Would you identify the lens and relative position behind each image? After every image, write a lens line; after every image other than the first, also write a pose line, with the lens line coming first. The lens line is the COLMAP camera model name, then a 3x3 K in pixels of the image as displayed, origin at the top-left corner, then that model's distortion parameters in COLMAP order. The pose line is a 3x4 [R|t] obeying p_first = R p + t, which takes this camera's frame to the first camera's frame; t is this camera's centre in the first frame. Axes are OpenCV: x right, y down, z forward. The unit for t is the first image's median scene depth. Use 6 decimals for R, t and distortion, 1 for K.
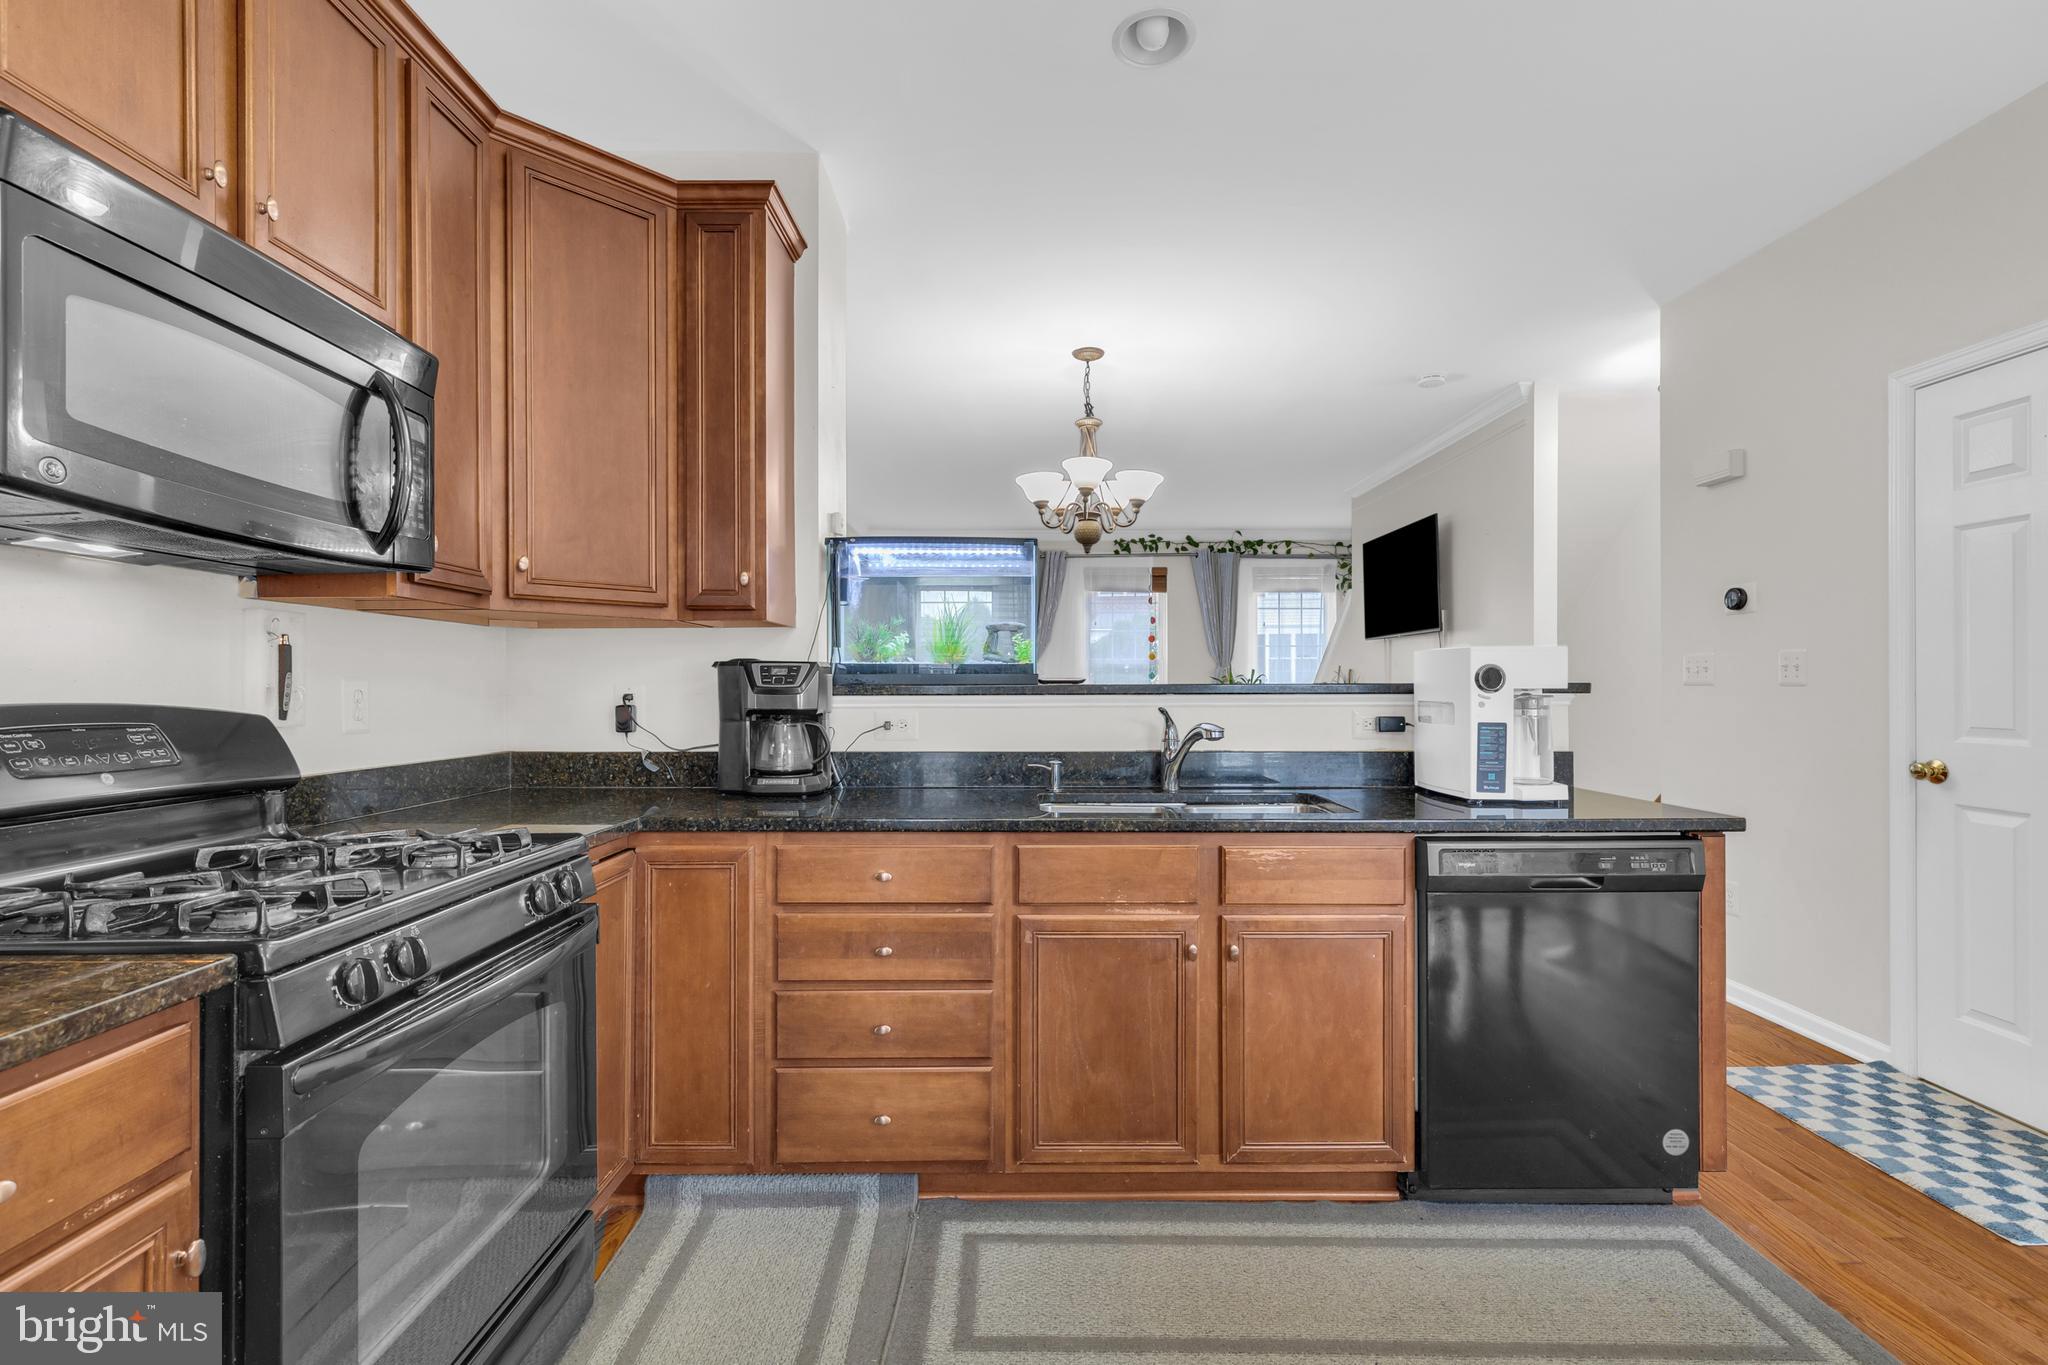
lens RADIAL K [[900.5, 0, 1025.4], [0, 900.5, 687.4], [0, 0, 1]] dist [0.001437, 0.000316]
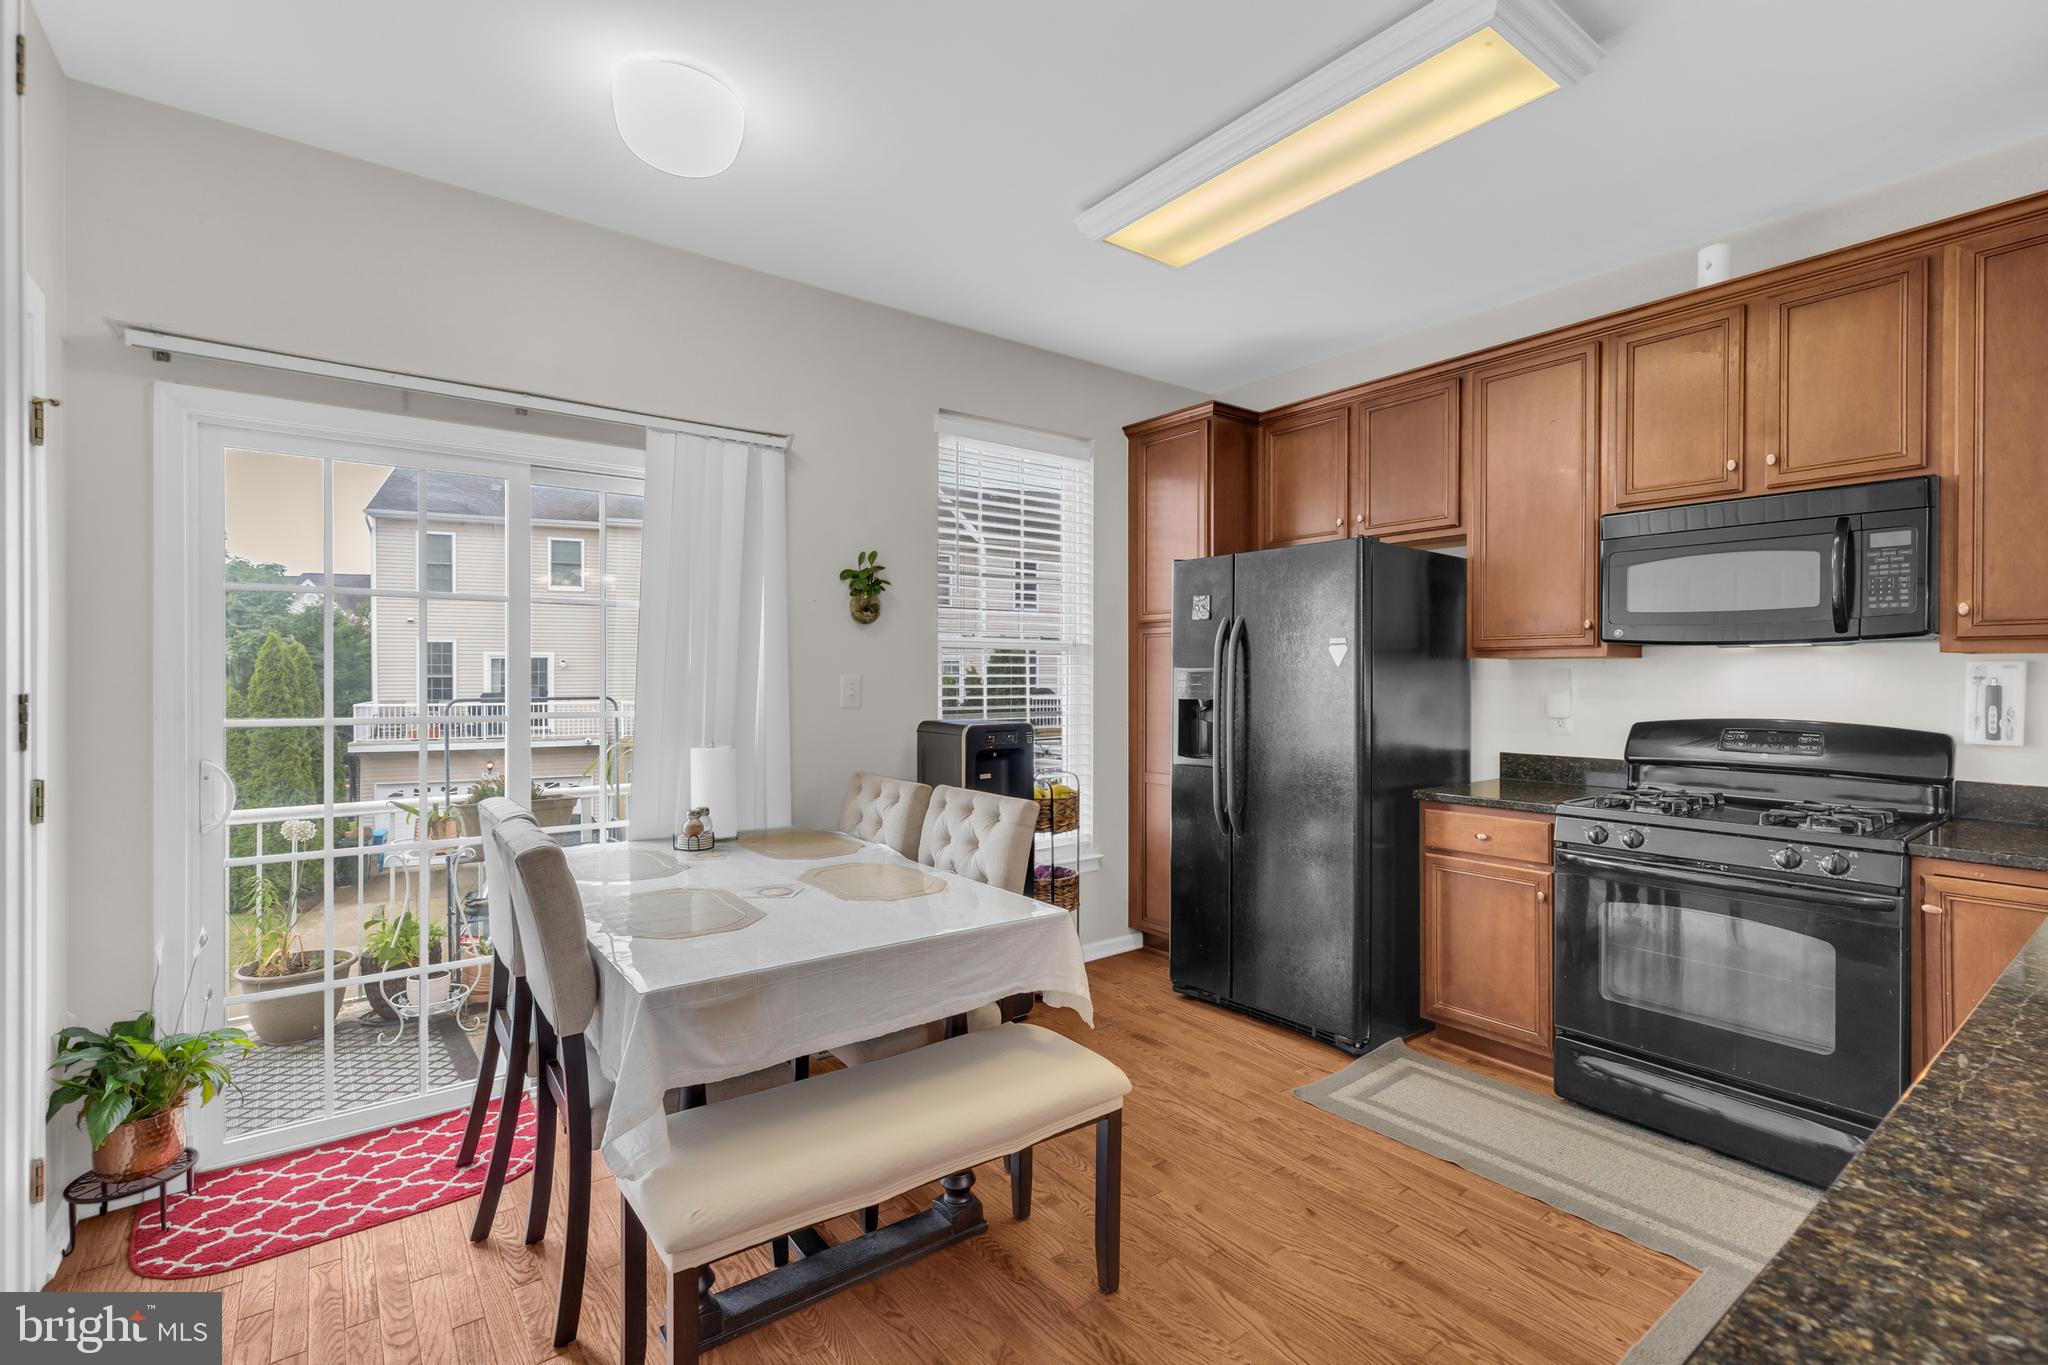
lens RADIAL K [[914.7, 0, 1017.8], [0, 914.7, 675.0], [0, 0, 1]] dist [0.003827, 0.000280]
pose [[-0.795280, 0.002334, -0.606238, 0.851228], [0.001511, 0.999997, 0.001868, -0.047937], [0.606240, 0.000569, -0.795281, 0.846333]]
